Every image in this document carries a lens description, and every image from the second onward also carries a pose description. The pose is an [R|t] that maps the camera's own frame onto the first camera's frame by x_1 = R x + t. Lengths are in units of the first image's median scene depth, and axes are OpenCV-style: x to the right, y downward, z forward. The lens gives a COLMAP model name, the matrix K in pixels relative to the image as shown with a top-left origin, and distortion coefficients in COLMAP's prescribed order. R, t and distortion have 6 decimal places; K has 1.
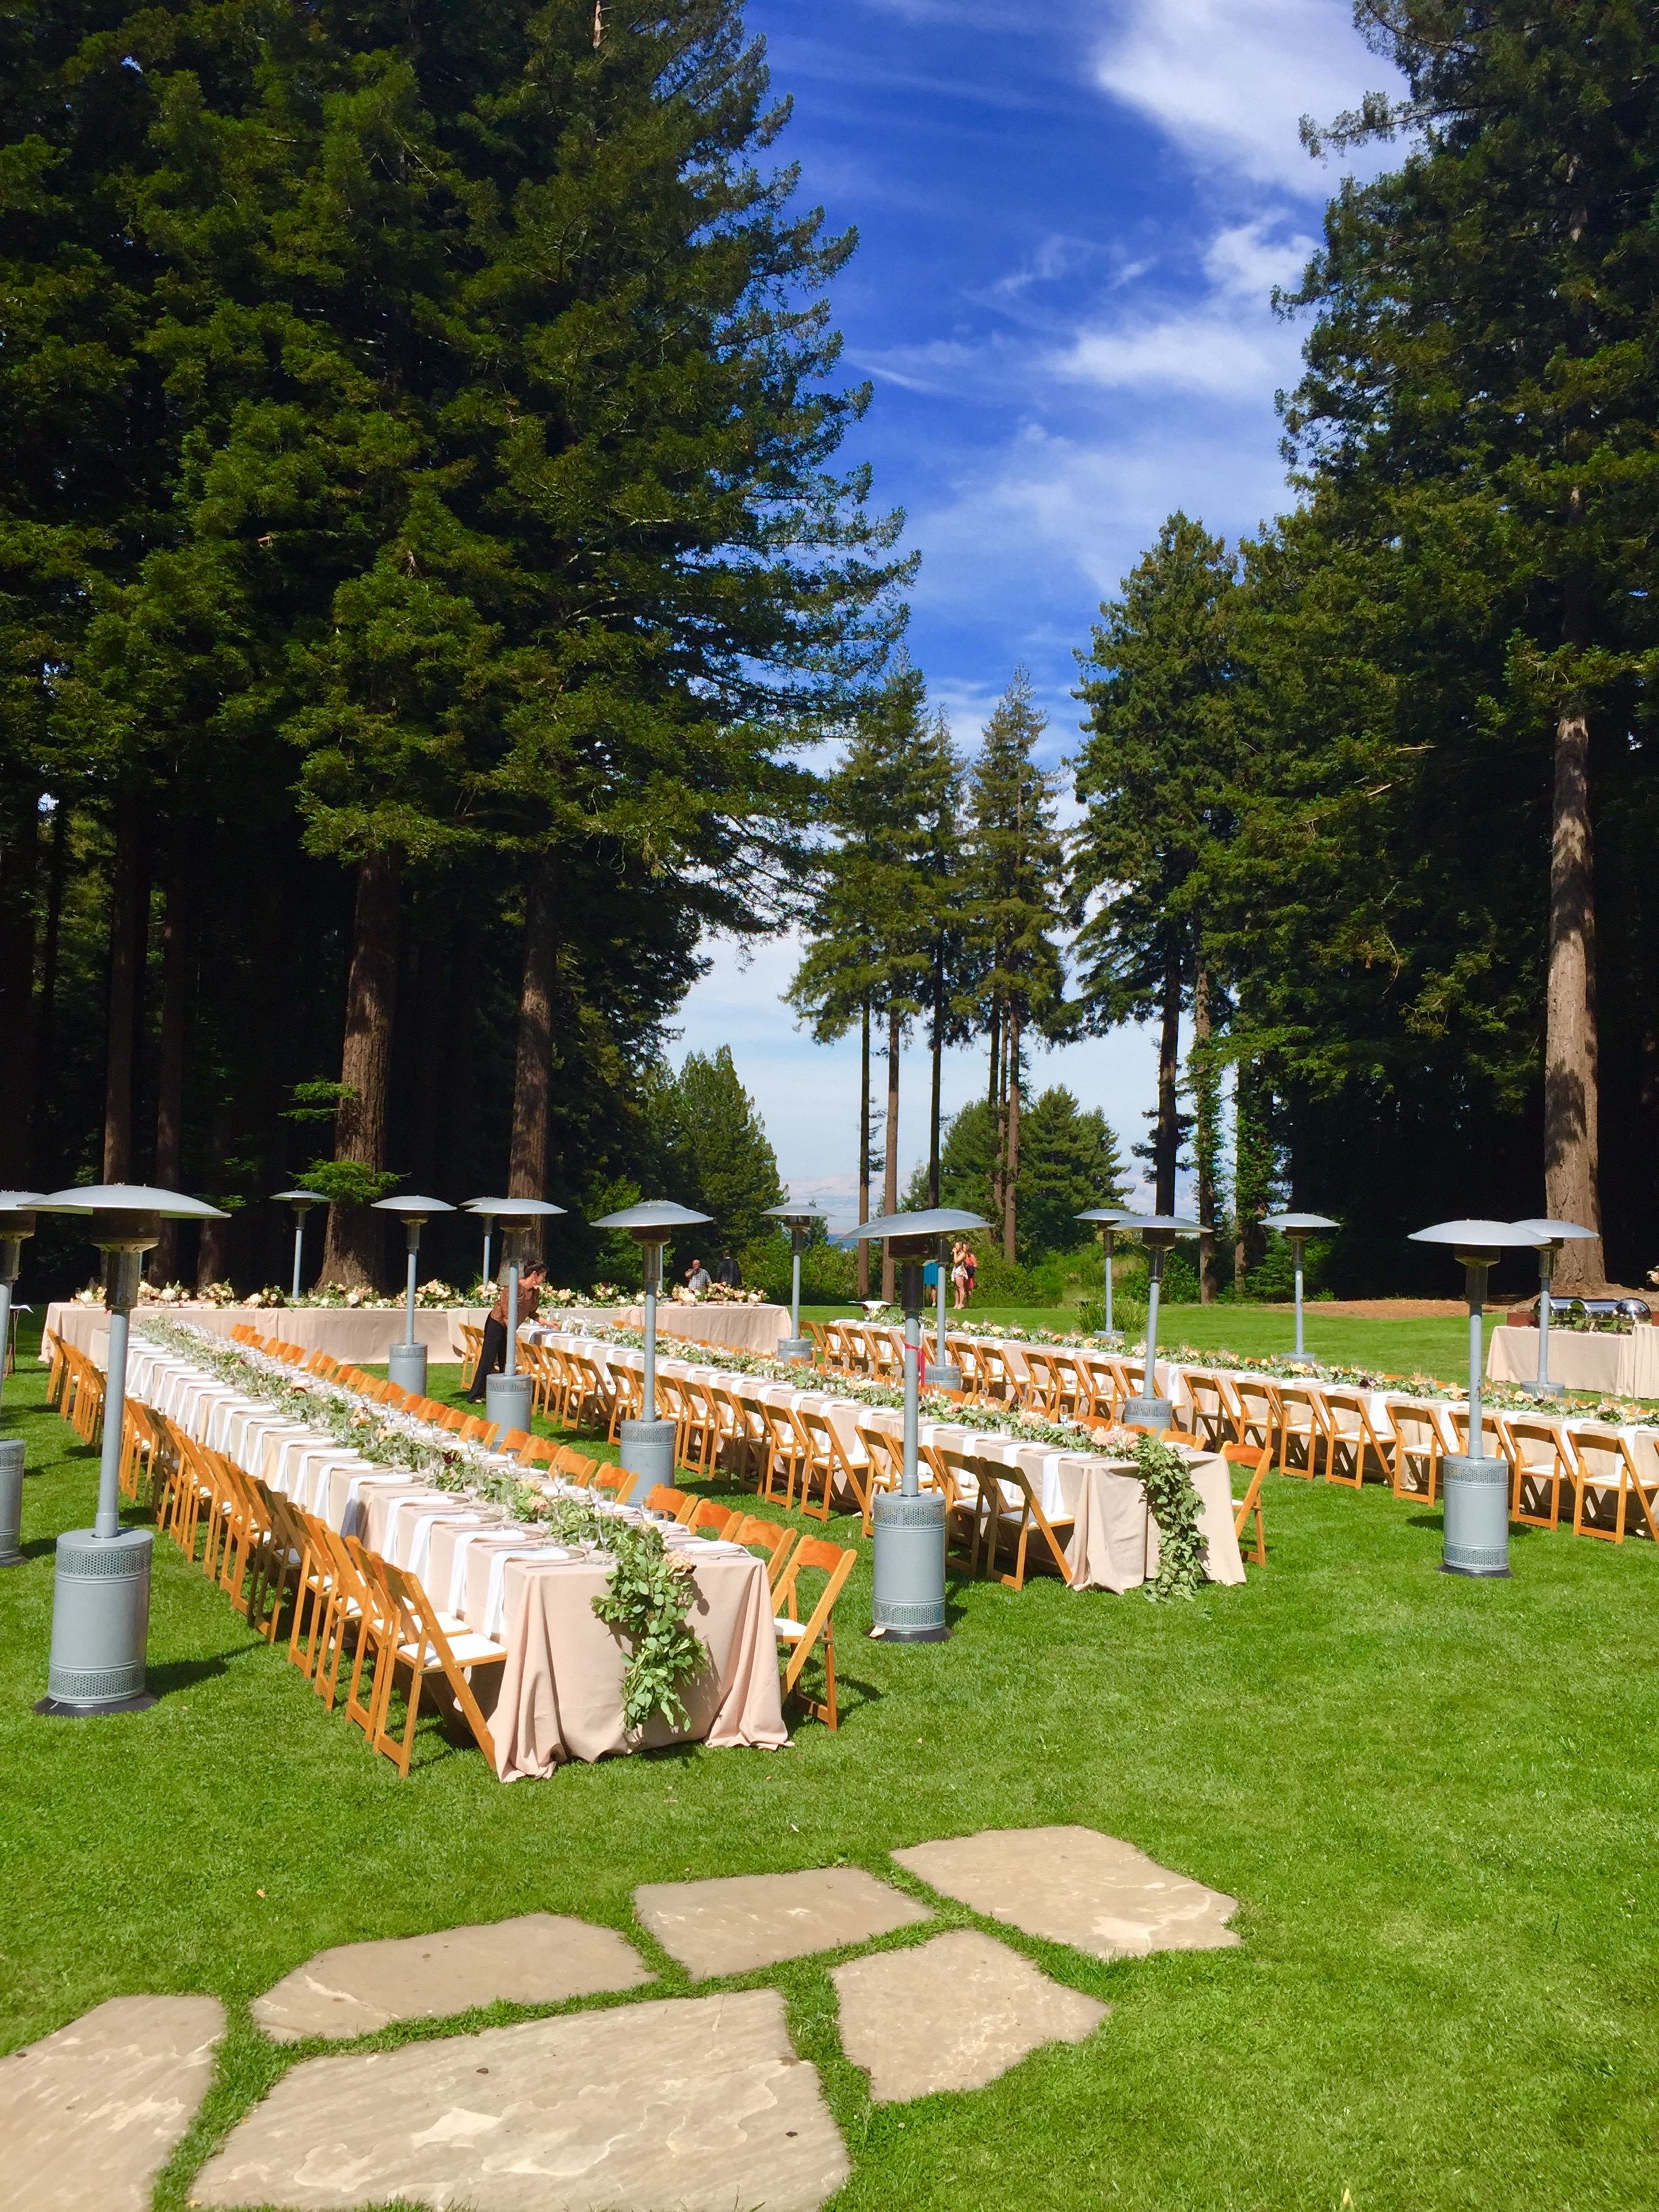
lens RADIAL K [[1884.7, 0, 828.9], [0, 1884.7, 1107.6], [0, 0, 1]] dist [0.050327, -0.000712]
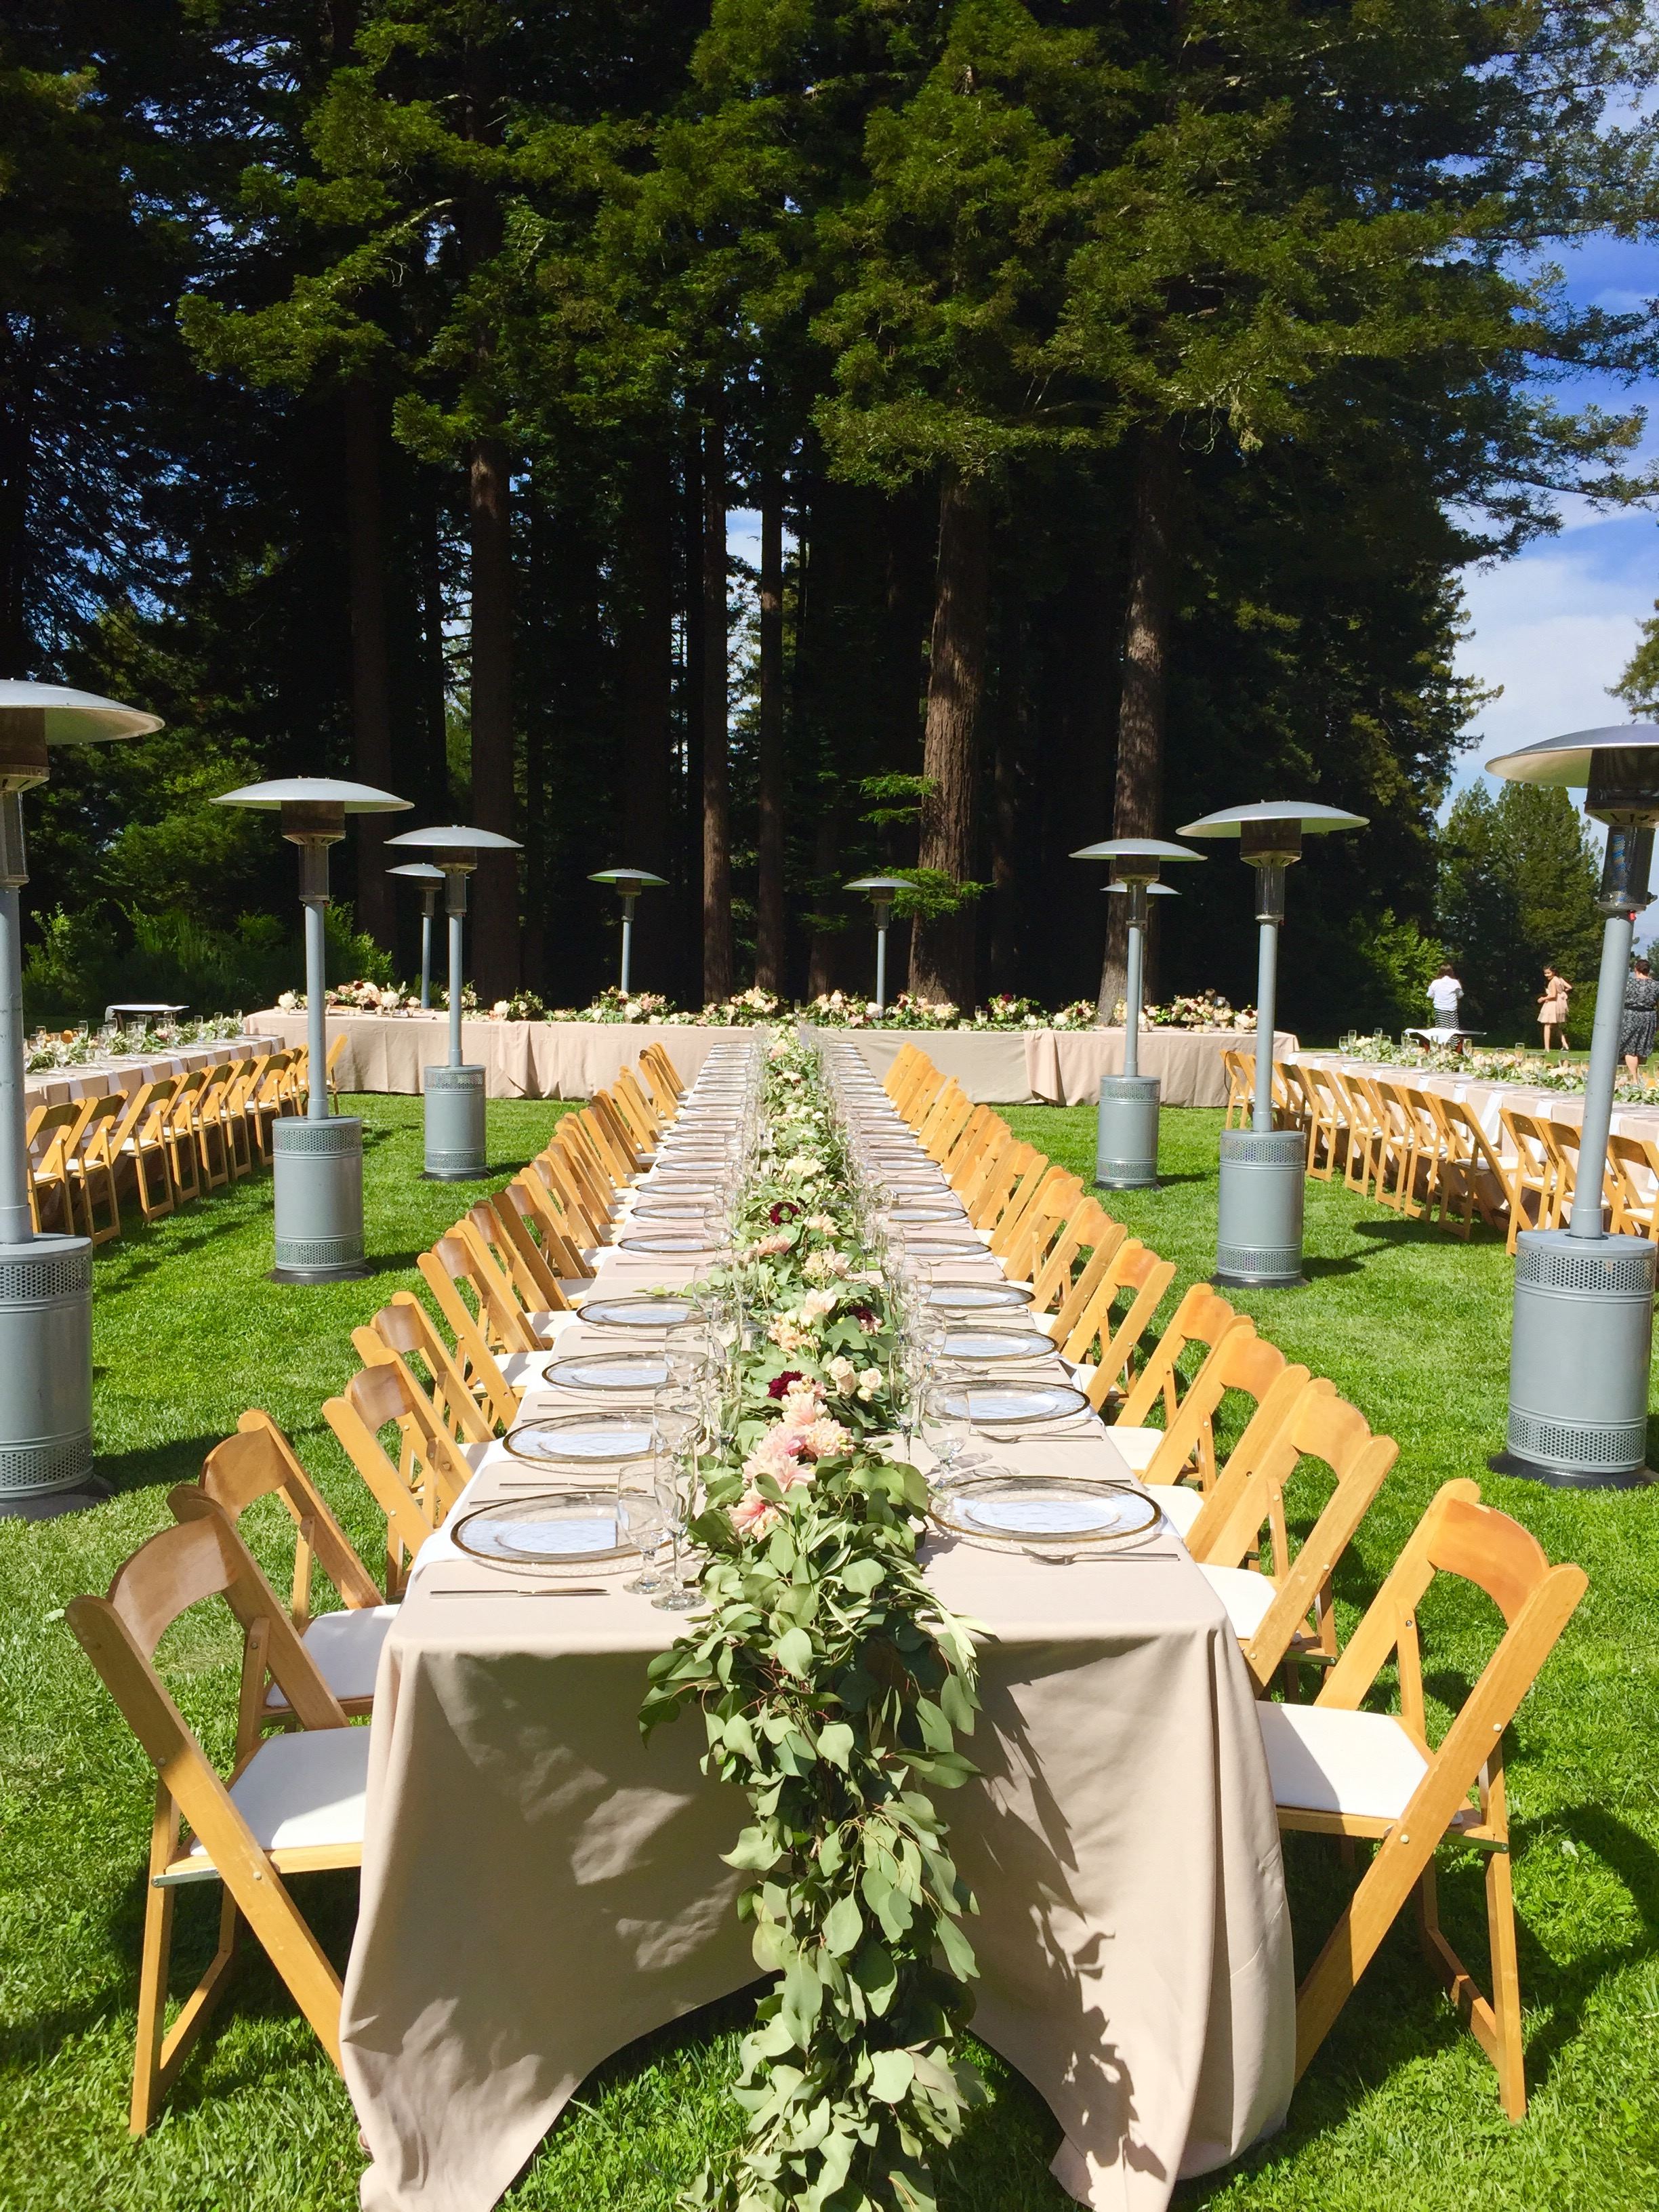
lens RADIAL K [[1884.7, 0, 831.4], [0, 1884.7, 1105.6], [0, 0, 1]] dist [0.050327, -0.000712]
pose [[0.906054, 0.030087, -0.422091, 0.072792], [0.025185, 0.991867, 0.124762, 0.029683], [0.422411, -0.123671, 0.897928, 0.231316]]
